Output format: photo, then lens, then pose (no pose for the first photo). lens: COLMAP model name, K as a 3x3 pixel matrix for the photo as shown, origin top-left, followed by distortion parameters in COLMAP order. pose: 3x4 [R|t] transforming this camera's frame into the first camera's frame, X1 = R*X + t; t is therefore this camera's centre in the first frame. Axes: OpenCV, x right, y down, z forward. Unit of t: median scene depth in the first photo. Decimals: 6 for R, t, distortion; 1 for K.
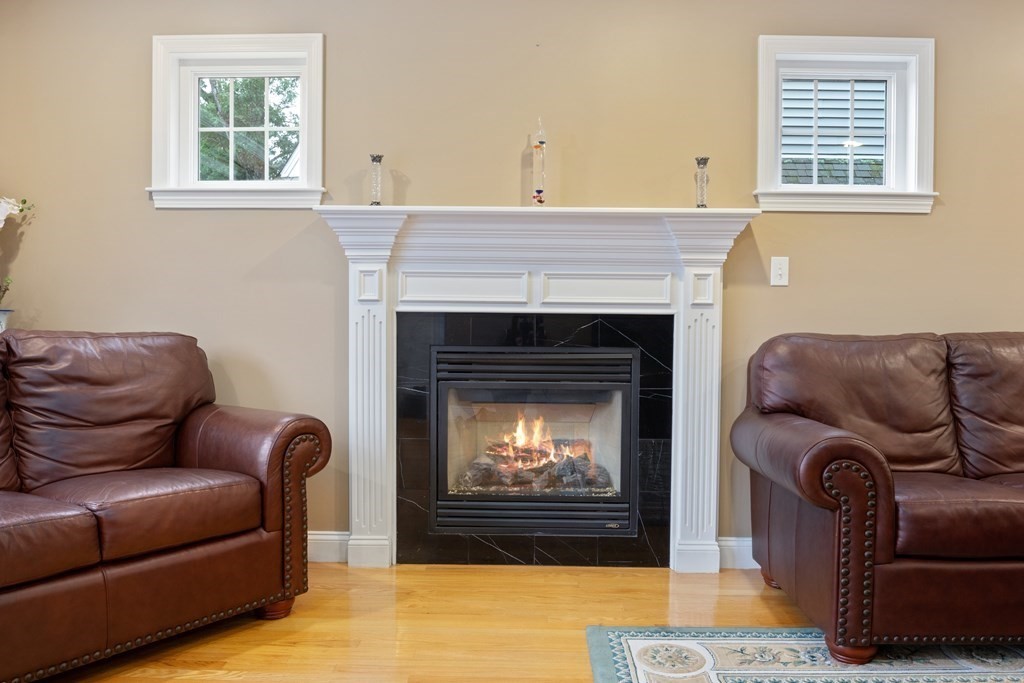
lens RADIAL K [[508.2, 0, 512.0], [0, 508.2, 330.6], [0, 0, 1]] dist [-0.002283, -0.000842]
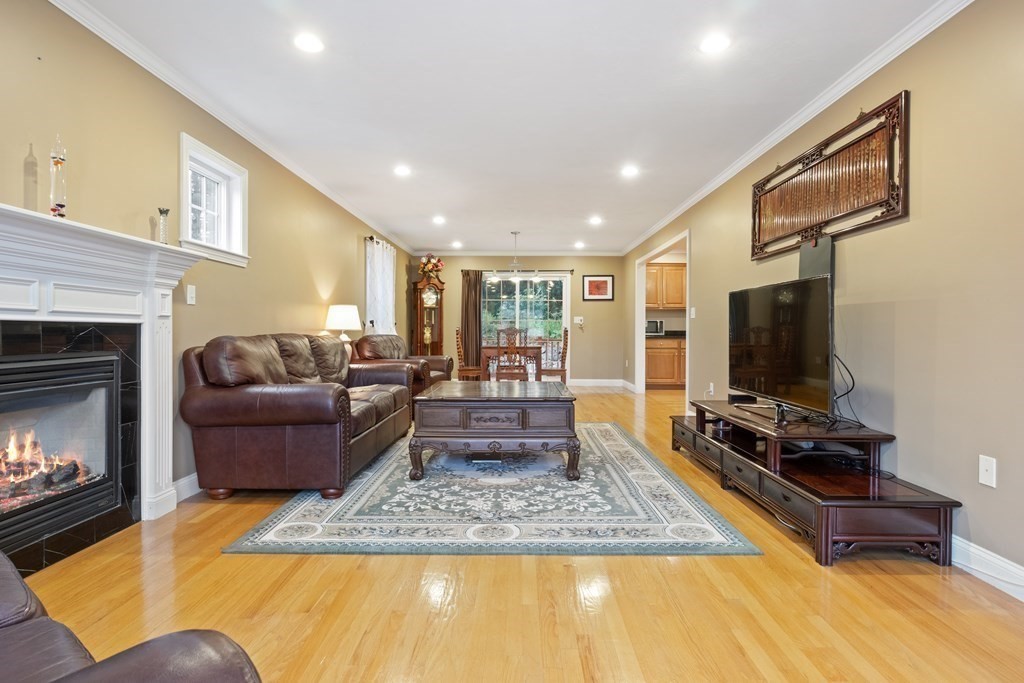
lens RADIAL K [[516.6, 0, 512.0], [0, 516.6, 337.4], [0, 0, 1]] dist [-0.004766, -0.000308]
pose [[0.002396, -0.020170, 0.999794, -0.985086], [0.008840, 0.999758, 0.020148, -0.013832], [-0.999958, 0.008790, 0.002574, 0.056316]]
